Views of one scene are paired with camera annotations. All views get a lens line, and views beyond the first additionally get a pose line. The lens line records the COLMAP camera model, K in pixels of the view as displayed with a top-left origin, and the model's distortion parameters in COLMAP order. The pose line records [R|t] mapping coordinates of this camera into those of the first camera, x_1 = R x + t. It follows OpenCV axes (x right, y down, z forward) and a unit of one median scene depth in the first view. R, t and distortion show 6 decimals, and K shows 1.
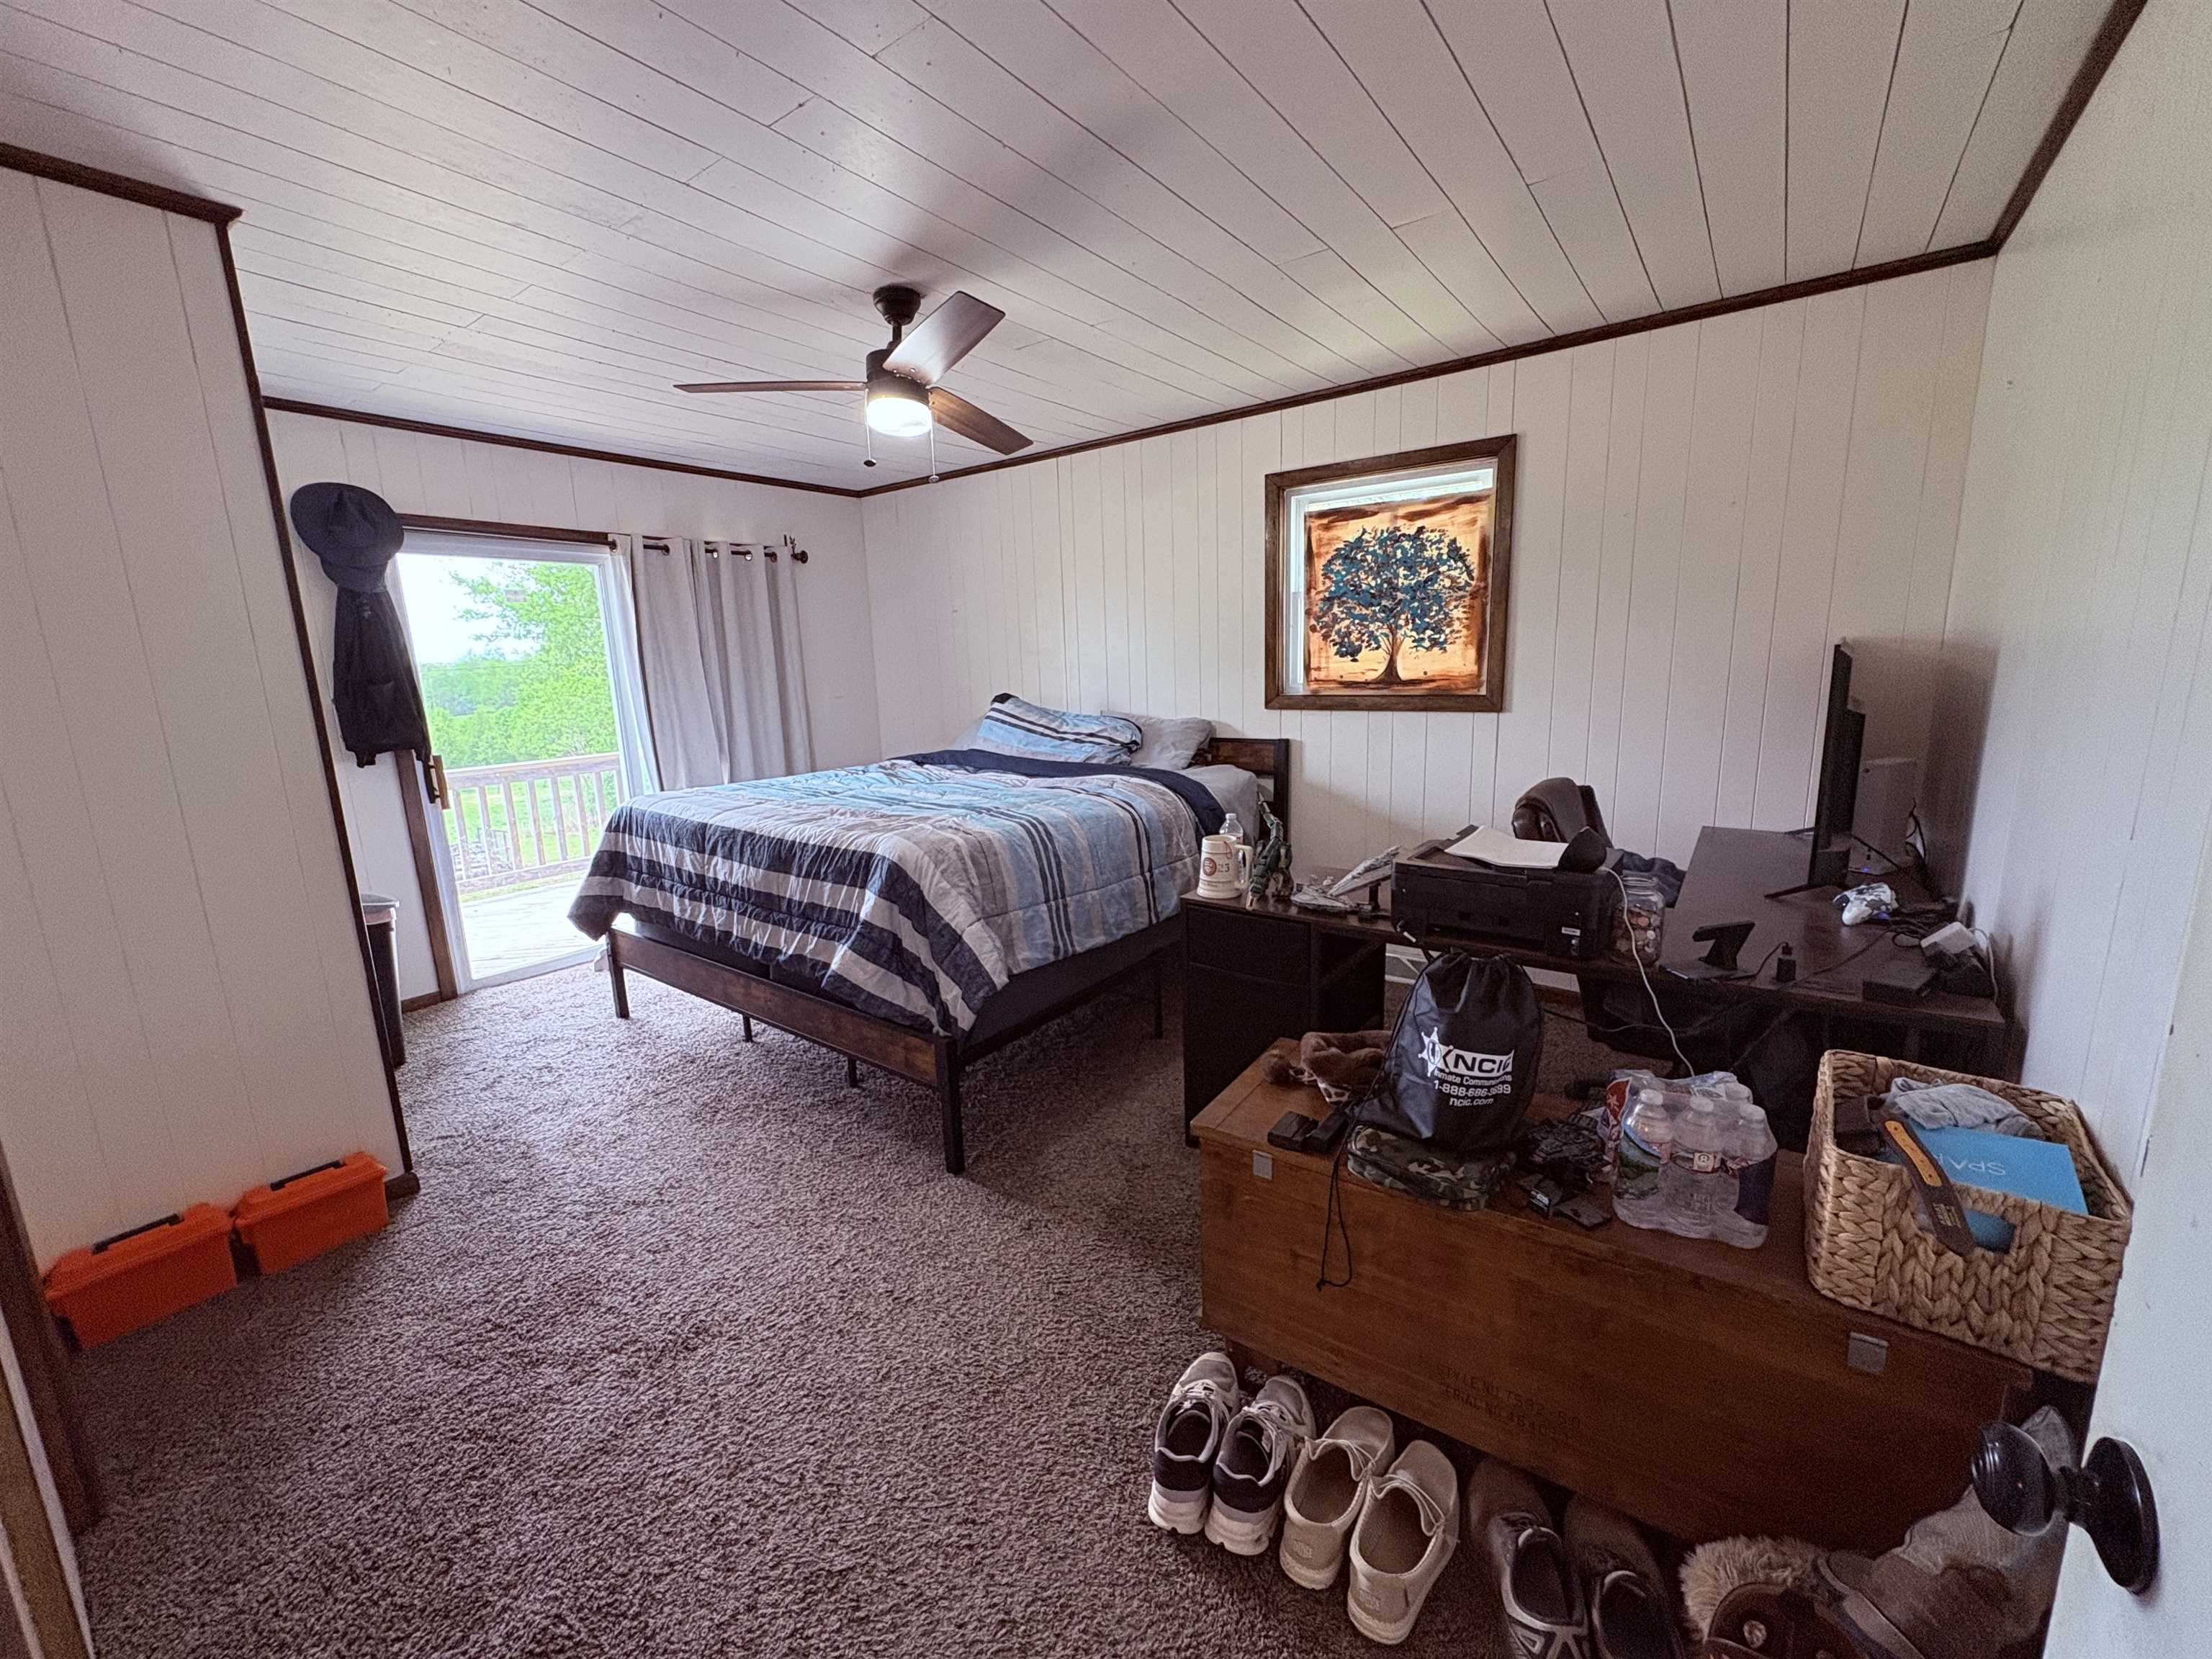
lens RADIAL K [[881.9, 0, 1105.7], [0, 881.9, 826.3], [0, 0, 1]] dist [-0.000340, 0.000241]
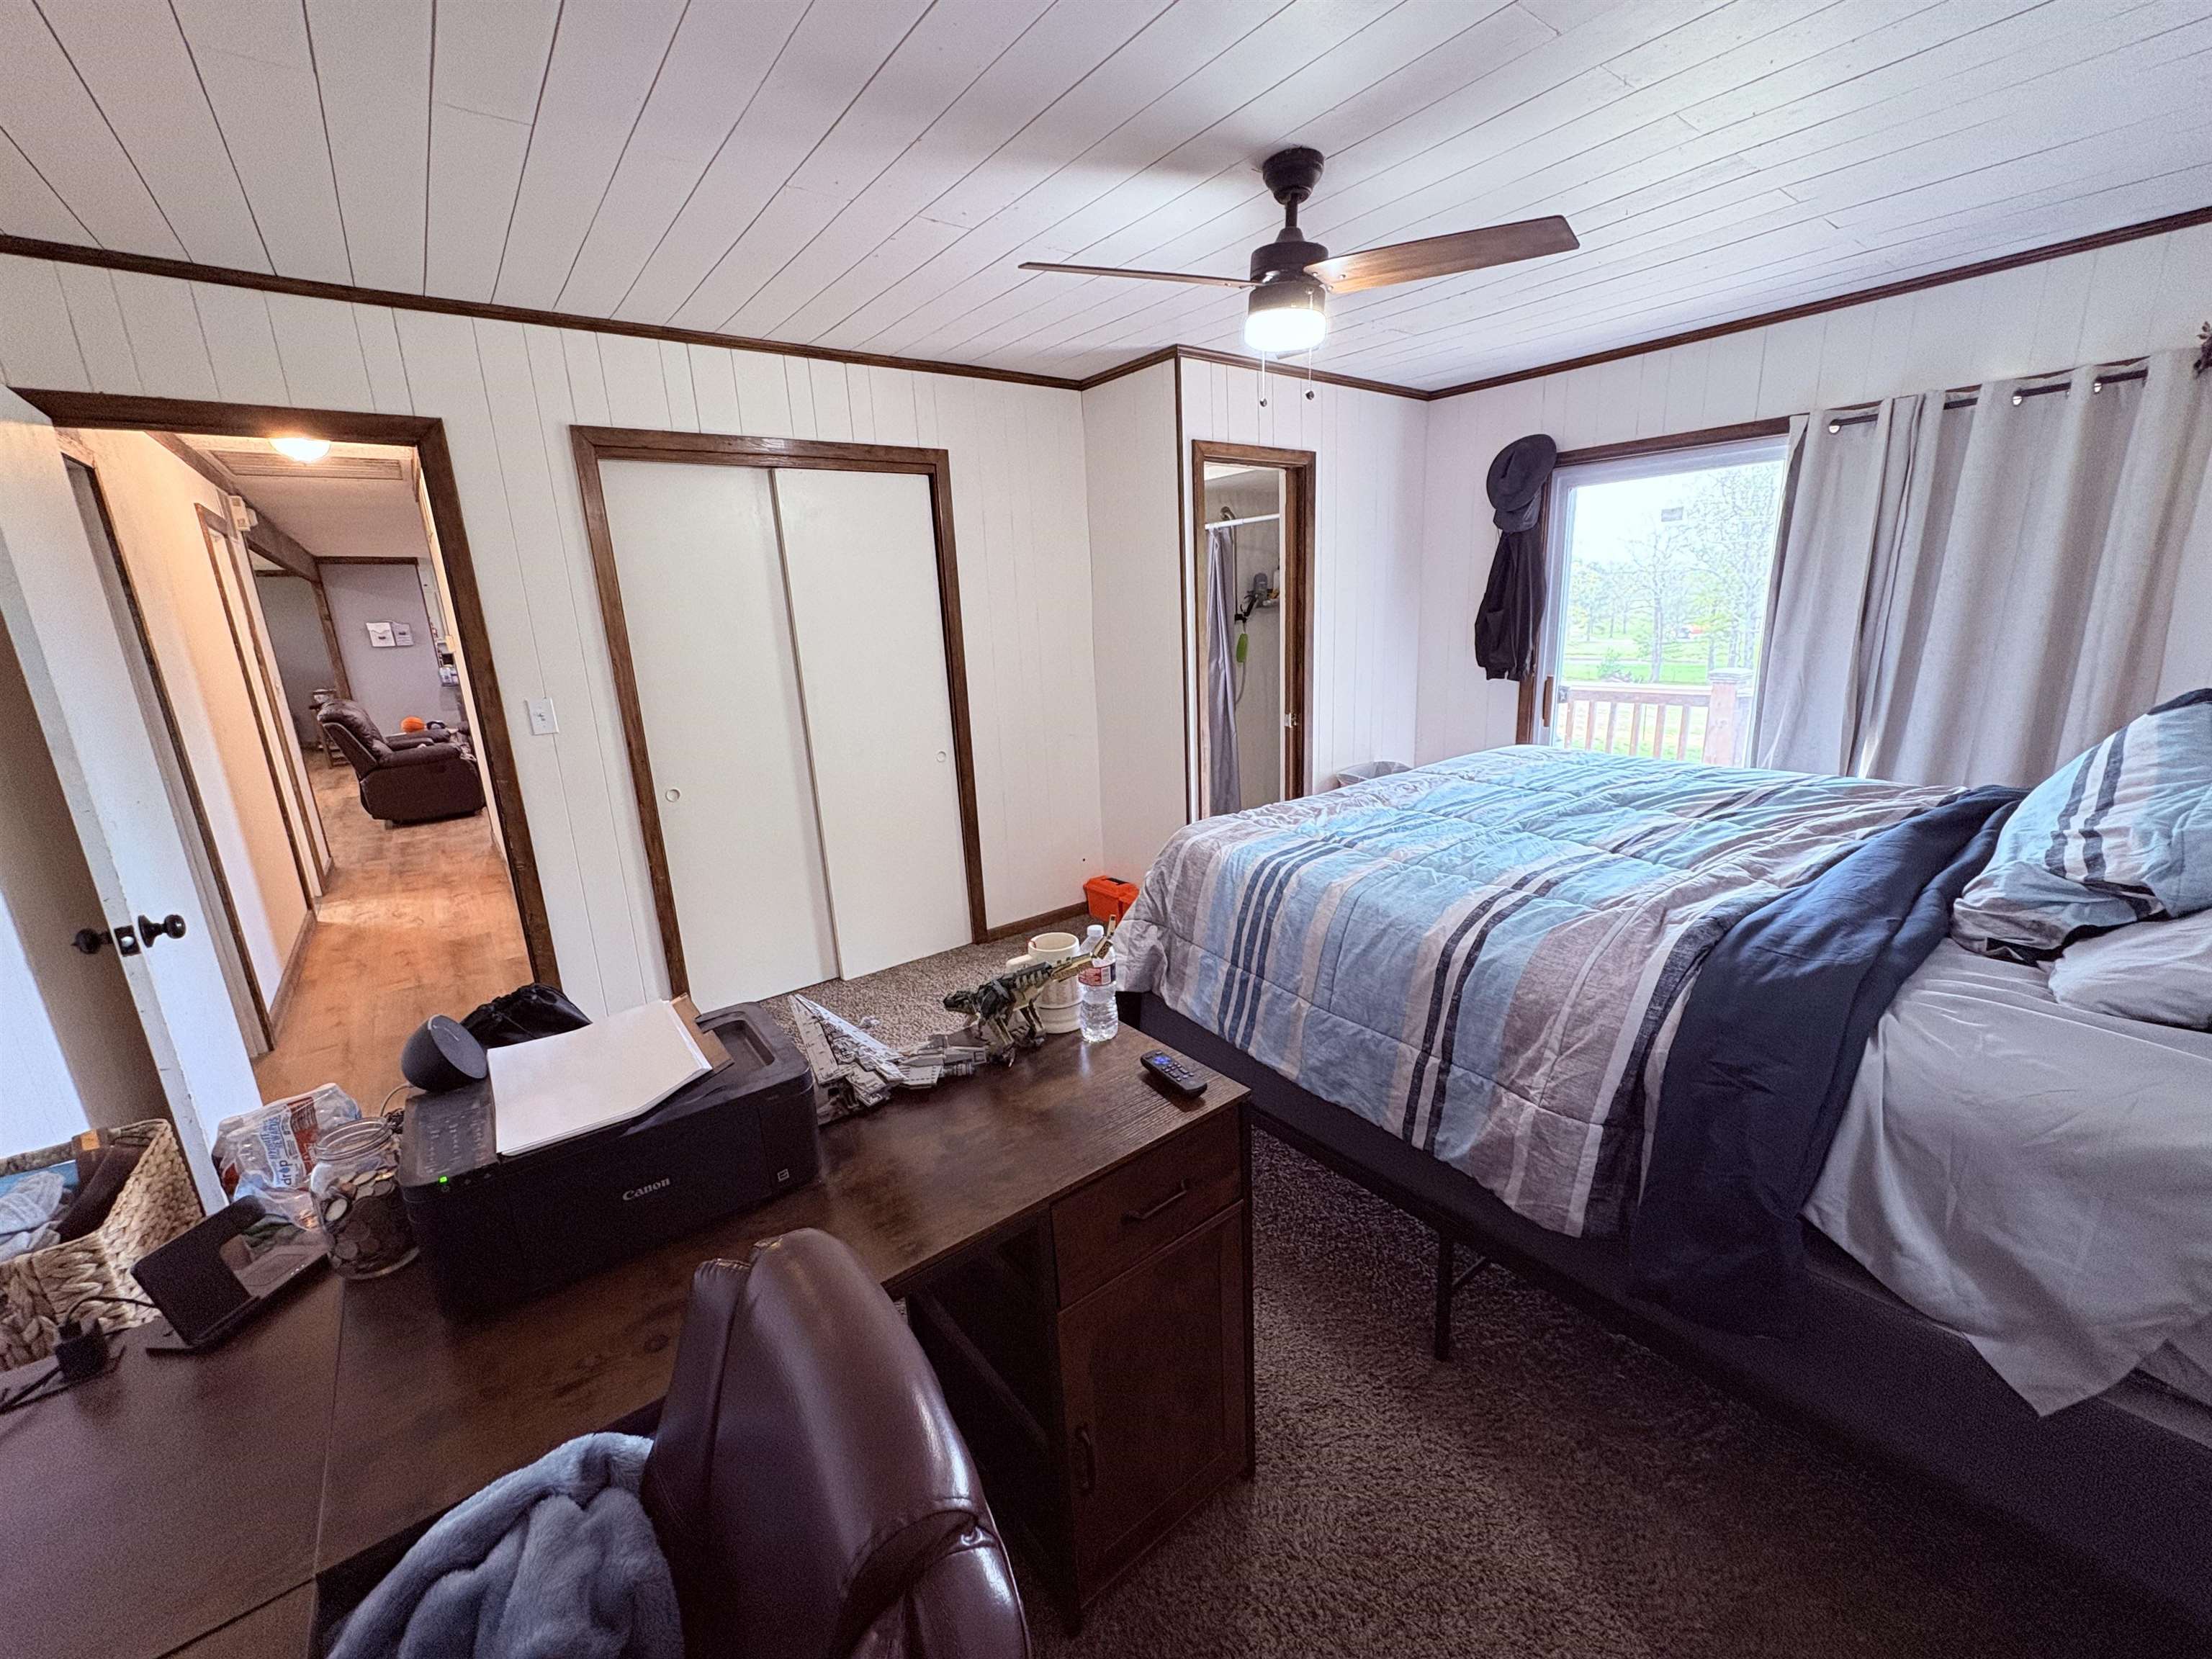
lens RADIAL K [[881.9, 0, 1105.8], [0, 881.9, 831.3], [0, 0, 1]] dist [-0.000340, 0.000241]
pose [[-0.274988, 0.279550, -0.919910, 0.496471], [-0.125490, 0.938175, 0.322613, -0.199516], [0.953223, 0.204154, -0.222906, 0.815527]]
